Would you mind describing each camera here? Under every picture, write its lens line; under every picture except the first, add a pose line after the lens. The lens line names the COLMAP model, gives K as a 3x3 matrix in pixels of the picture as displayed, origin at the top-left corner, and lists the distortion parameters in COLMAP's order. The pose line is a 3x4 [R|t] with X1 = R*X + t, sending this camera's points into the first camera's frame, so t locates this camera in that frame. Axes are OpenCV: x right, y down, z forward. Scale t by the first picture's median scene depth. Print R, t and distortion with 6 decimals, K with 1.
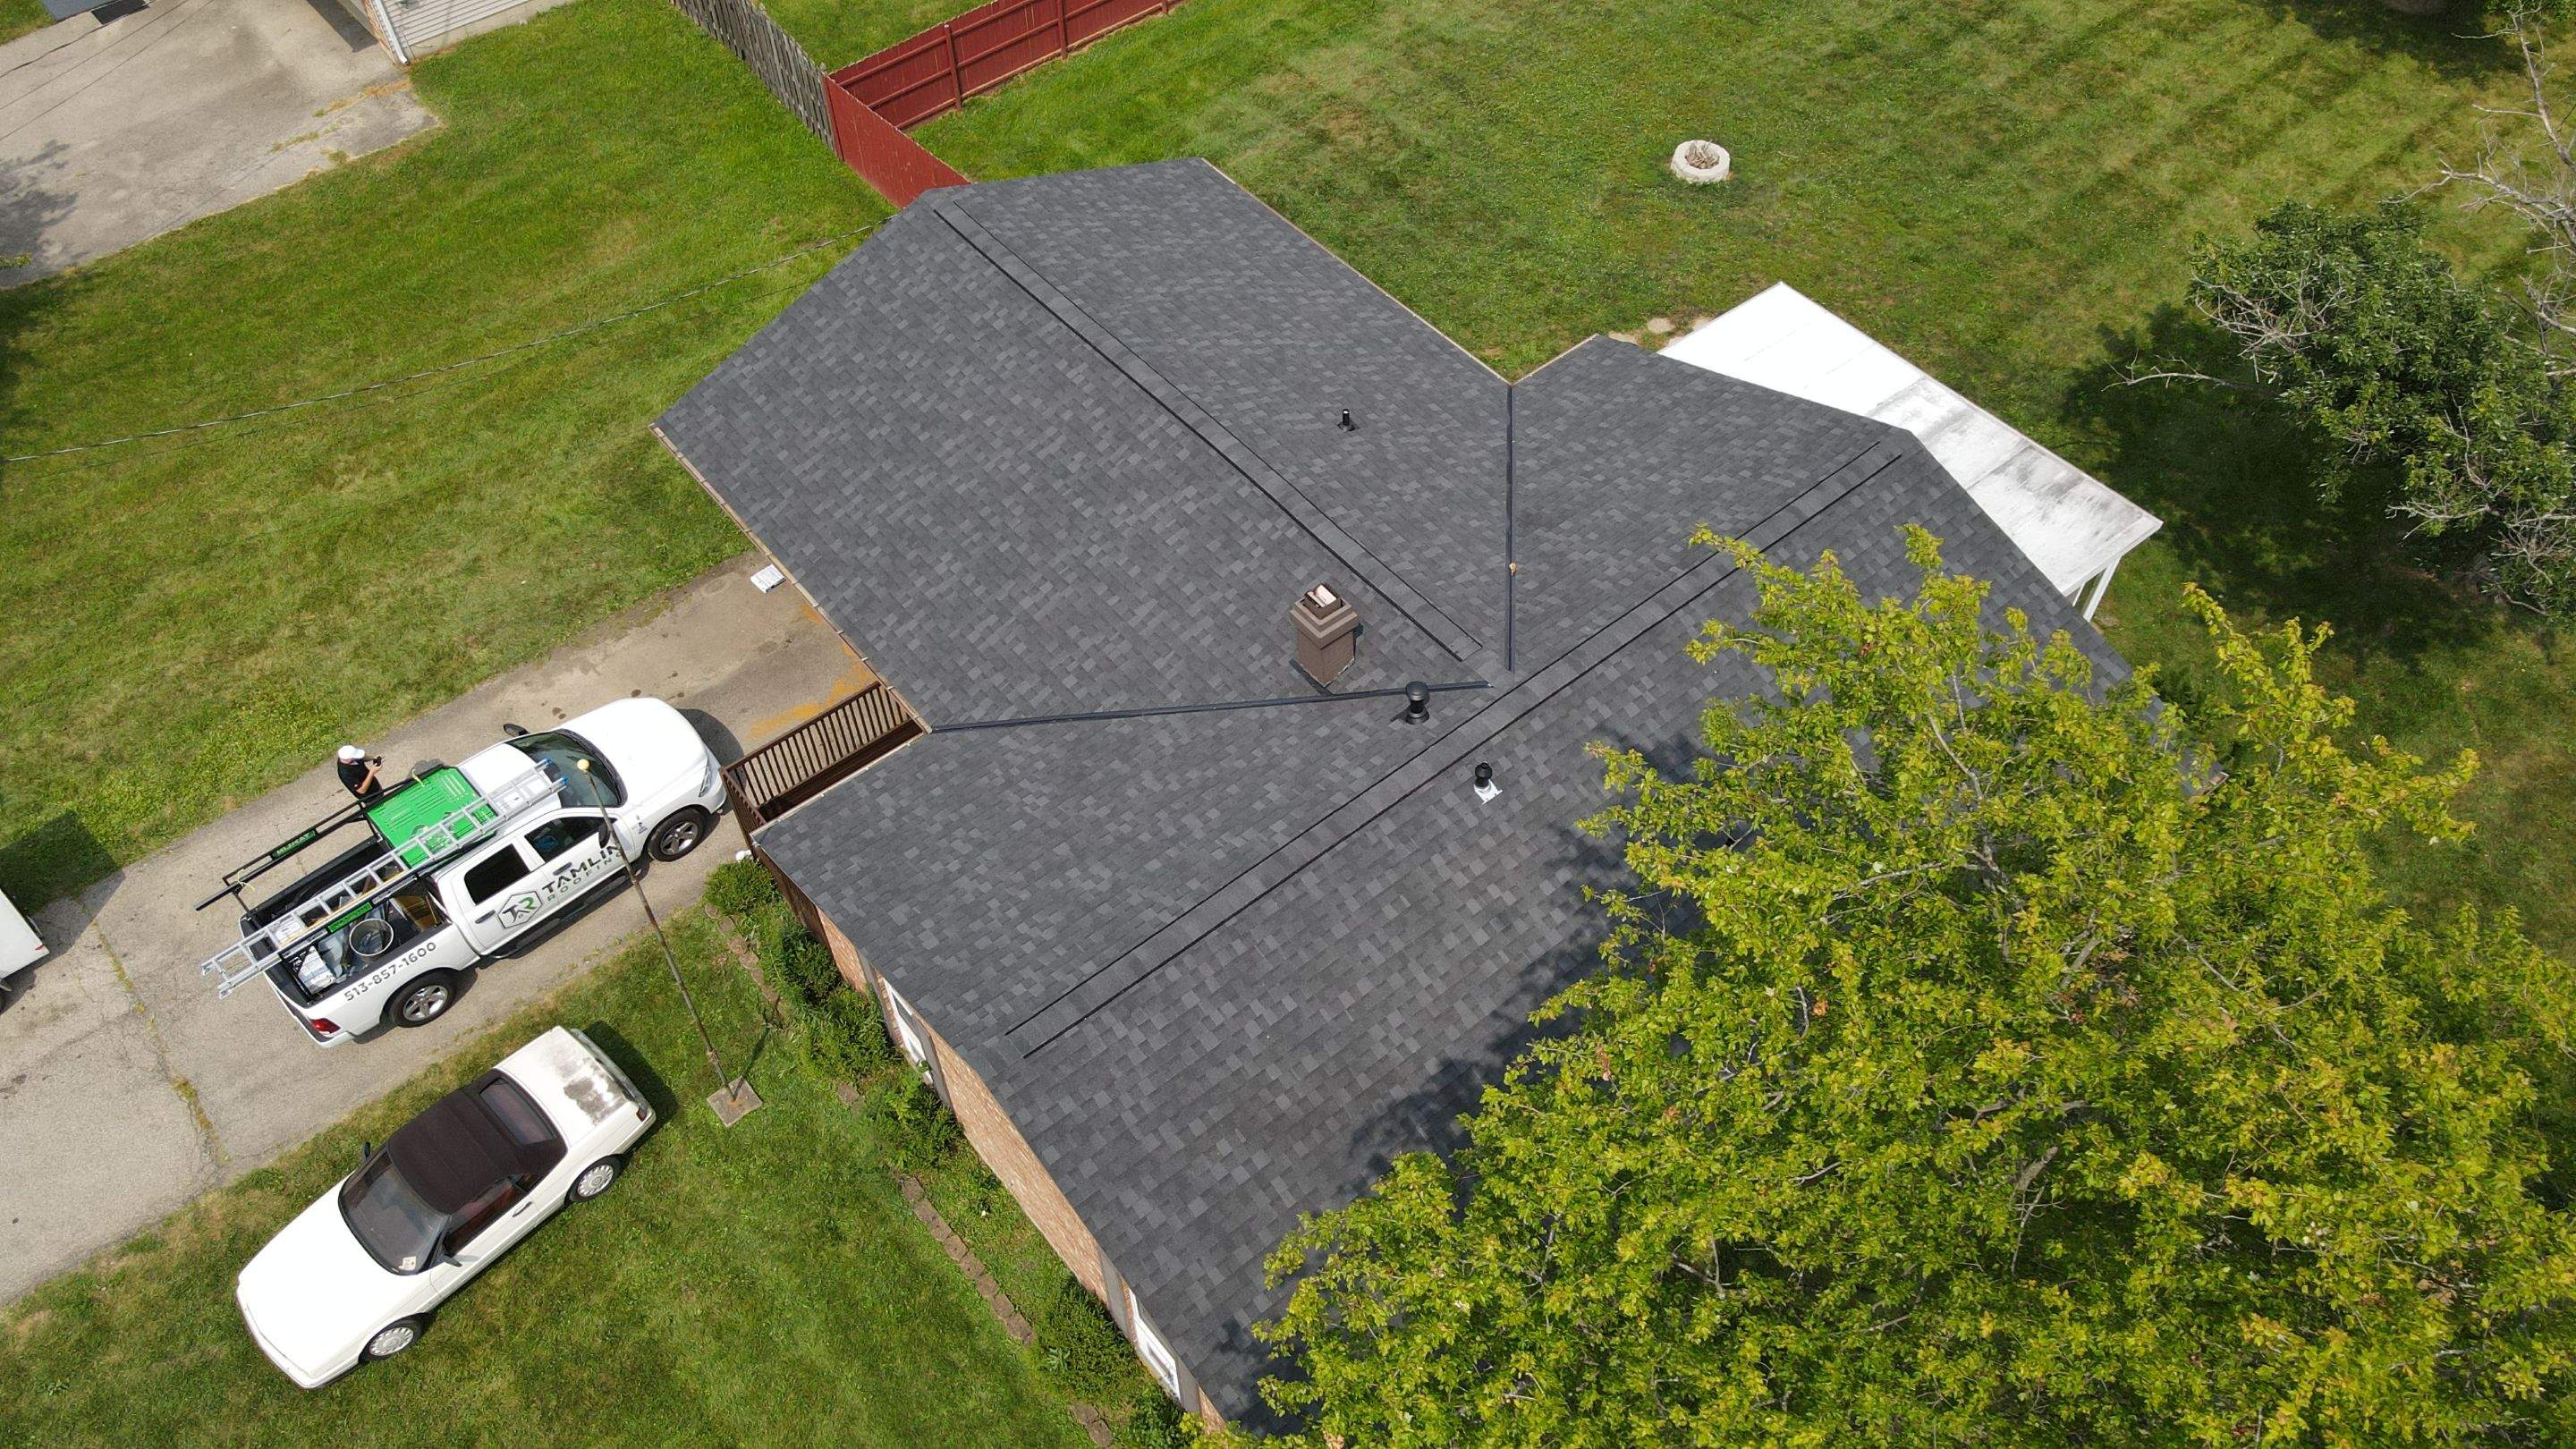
lens RADIAL K [[1881.5, 0, 1286.4], [0, 1881.5, 728.5], [0, 0, 1]] dist [0.014645, 0.011766]
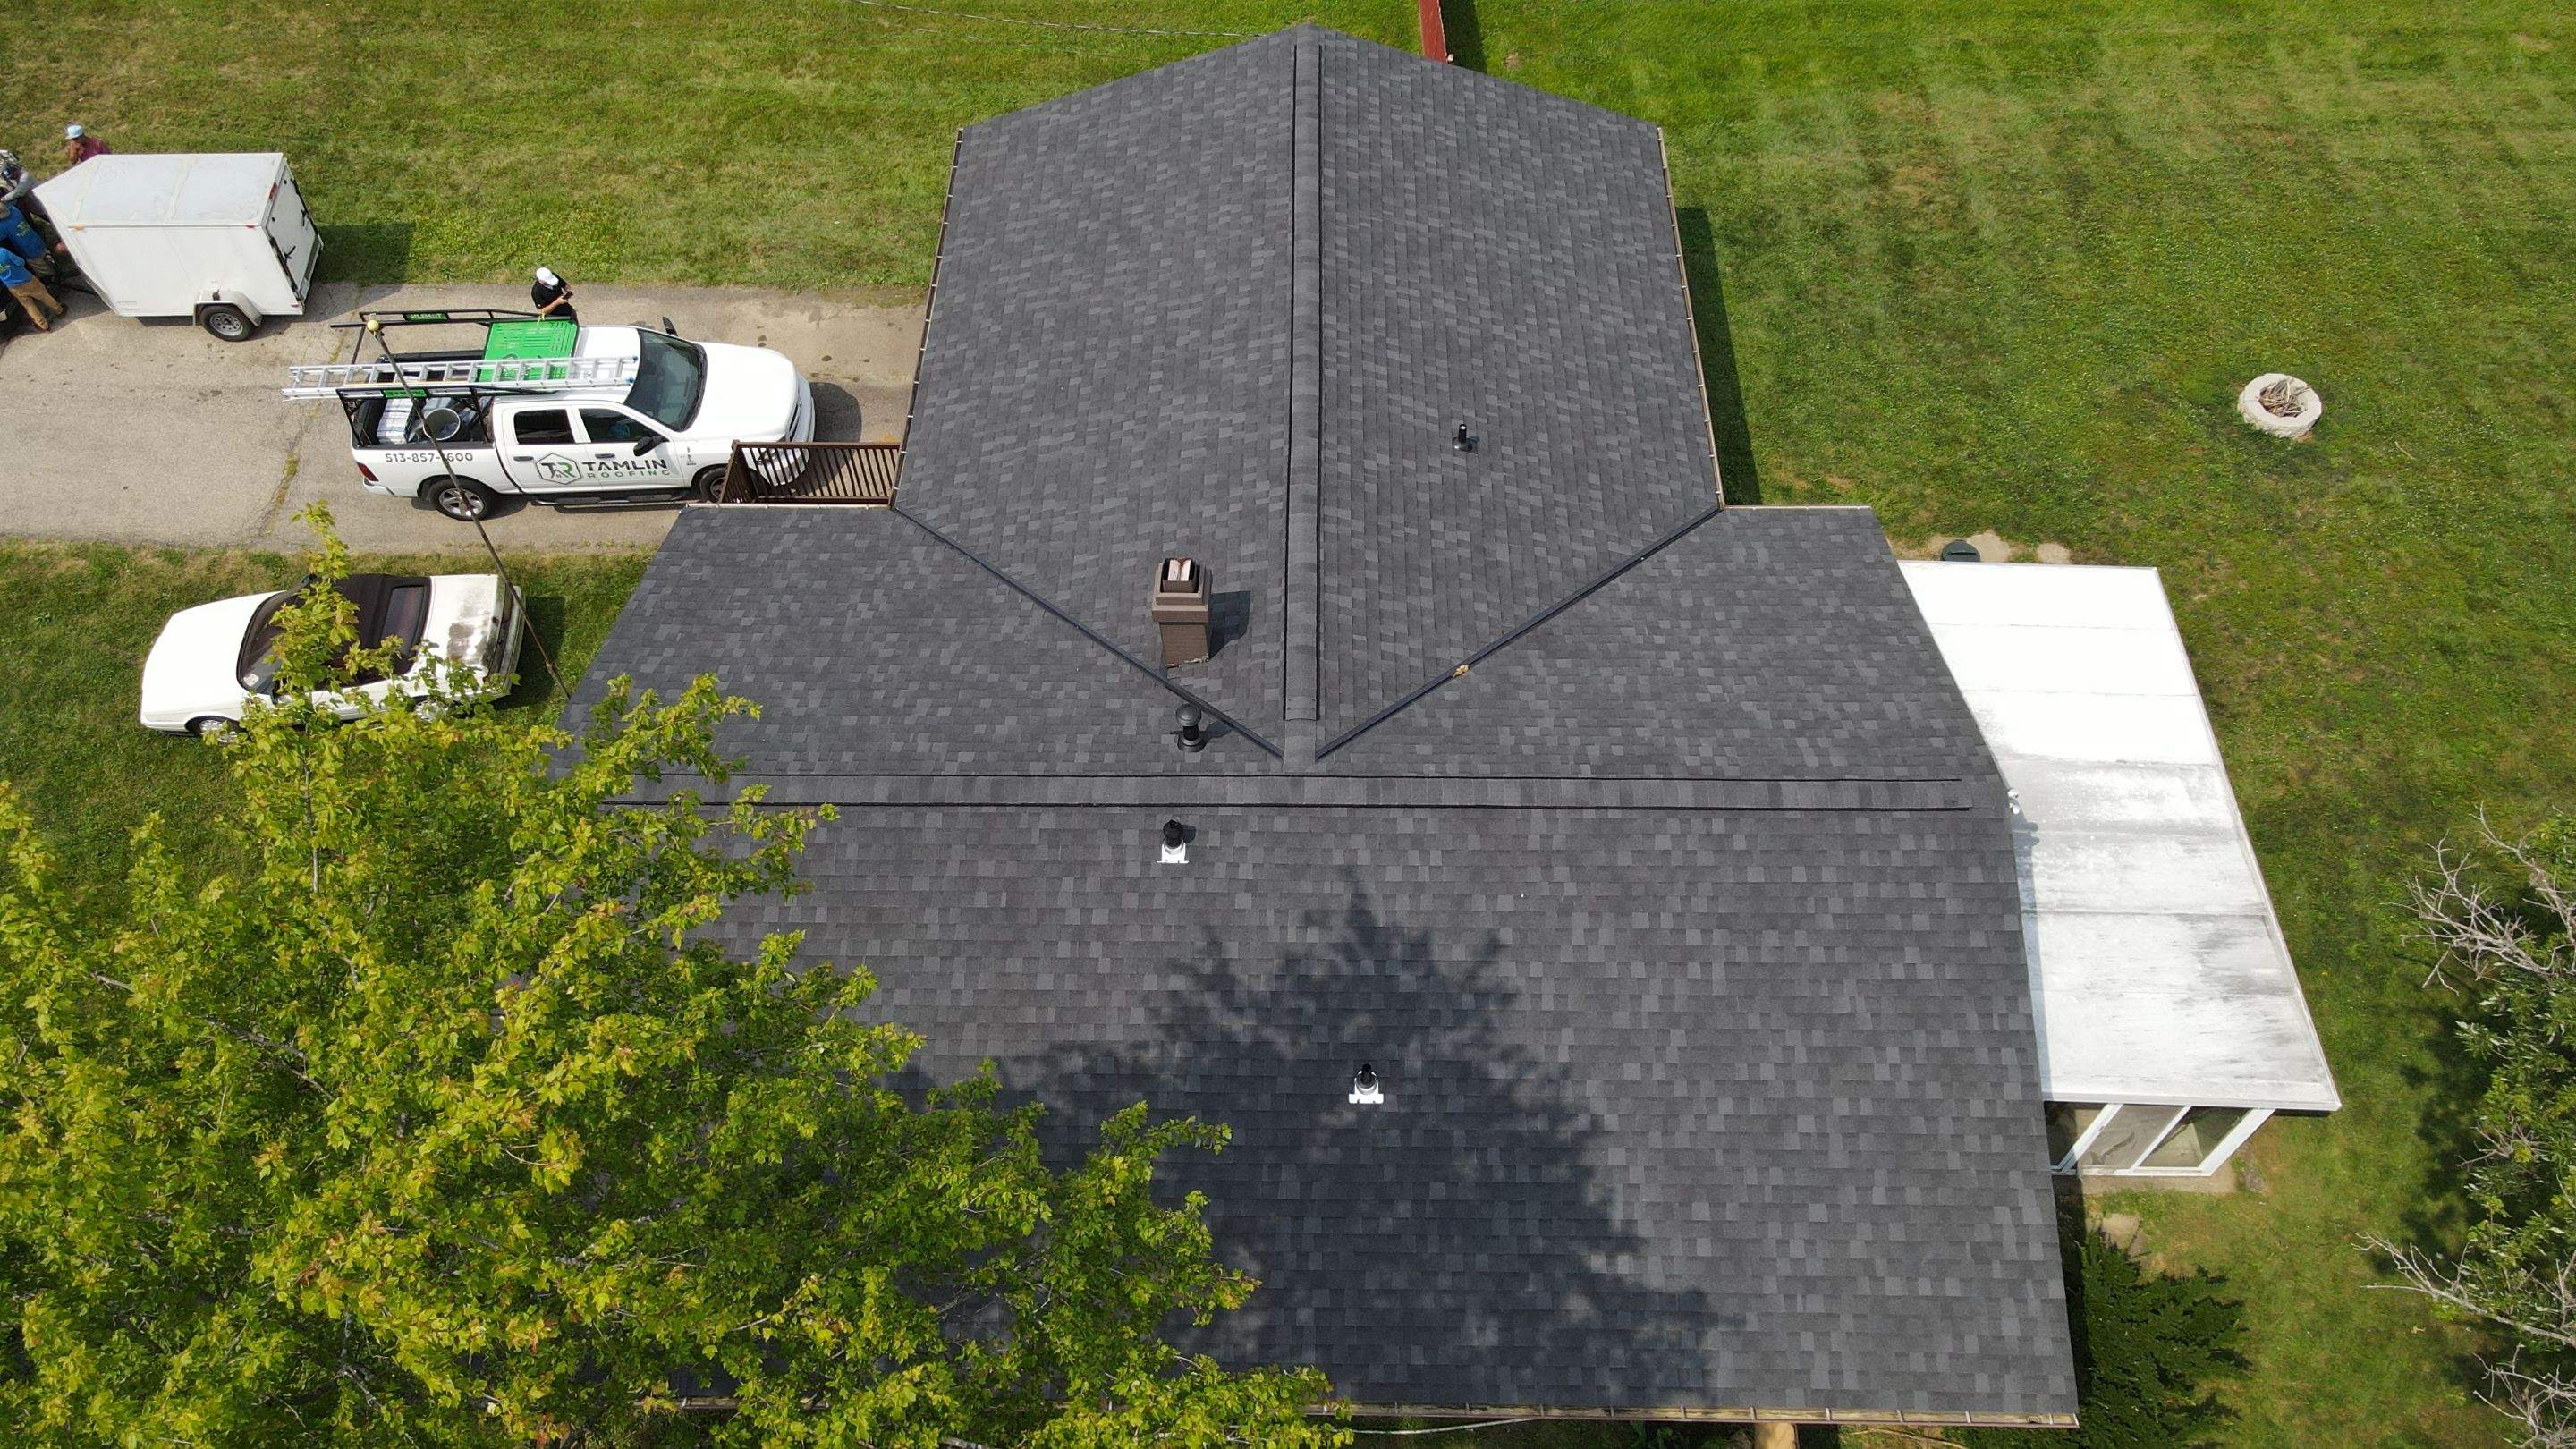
lens RADIAL K [[1881.5, 0, 1285.7], [0, 1881.5, 724.6], [0, 0, 1]] dist [0.014645, 0.011766]
pose [[0.763543, 0.521953, -0.380219, 0.355272], [-0.500570, 0.850376, 0.162141, -0.146341], [0.407960, 0.066524, 0.910573, 0.184948]]
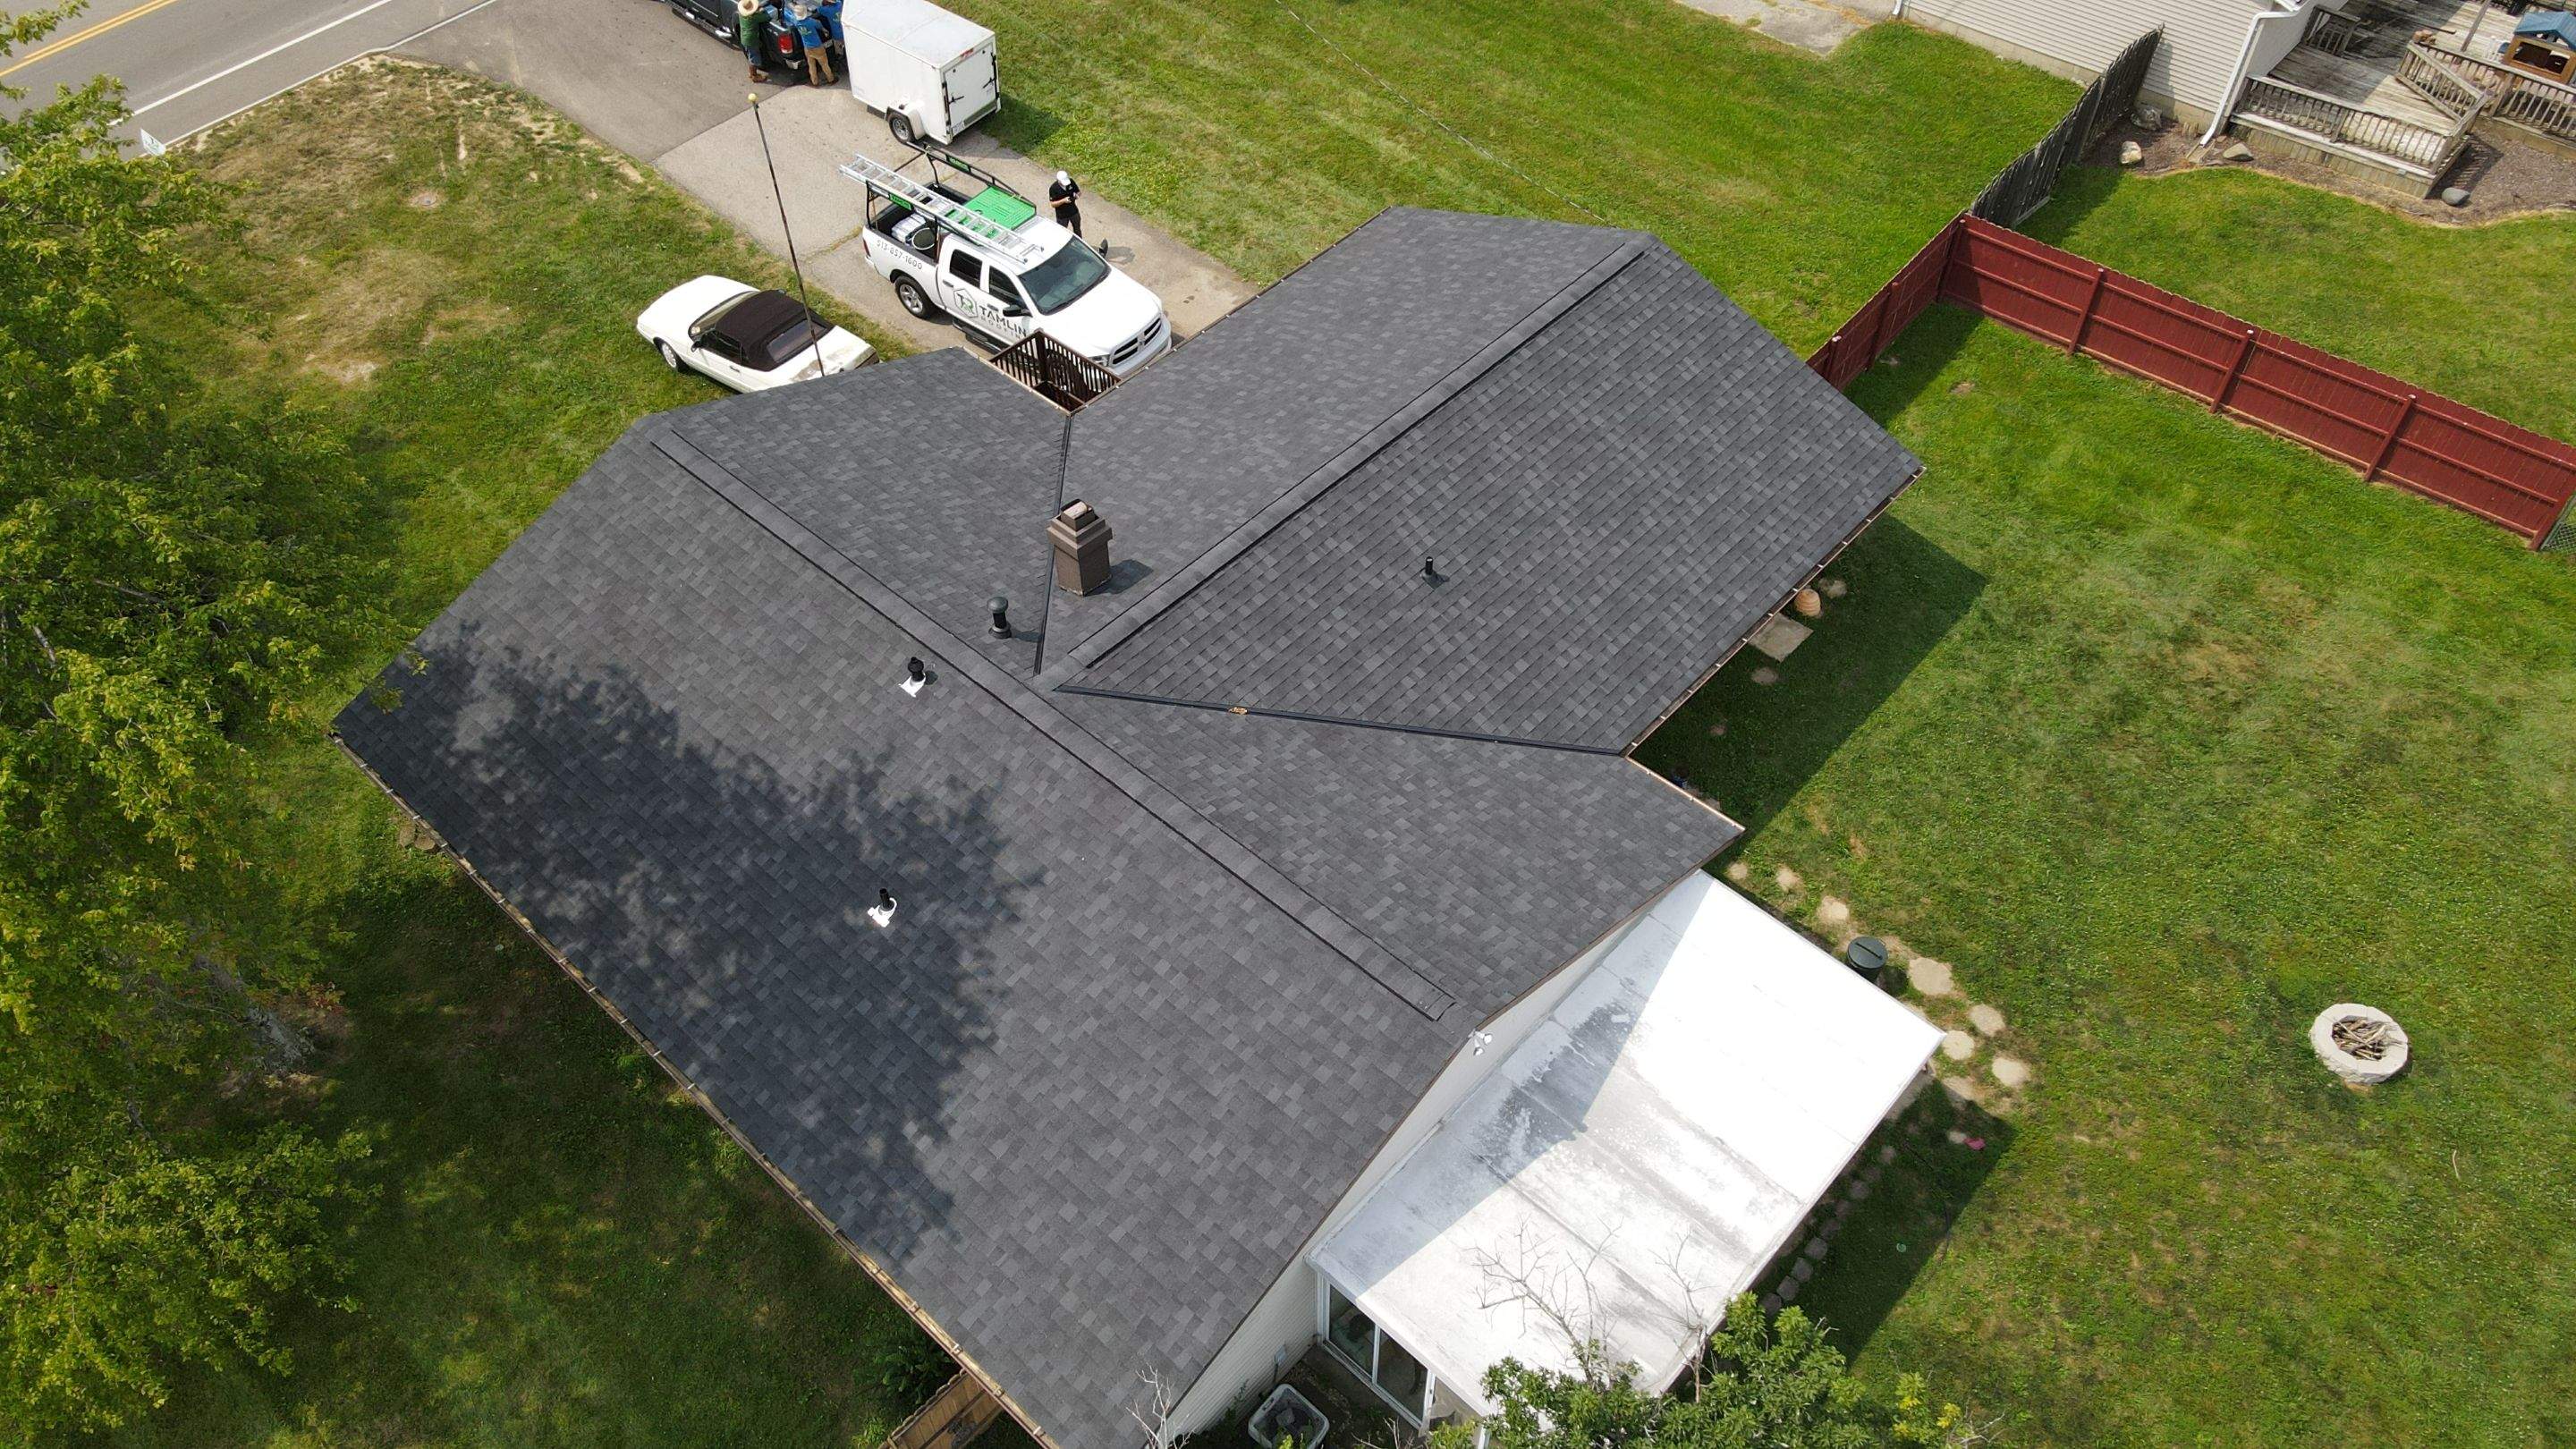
lens RADIAL K [[1881.5, 0, 1285.4], [0, 1881.5, 726.2], [0, 0, 1]] dist [0.014645, 0.011766]
pose [[0.138469, 0.744984, -0.652553, 0.682233], [-0.764669, 0.499149, 0.407592, -0.443174], [0.629371, 0.442548, 0.638783, 0.368933]]
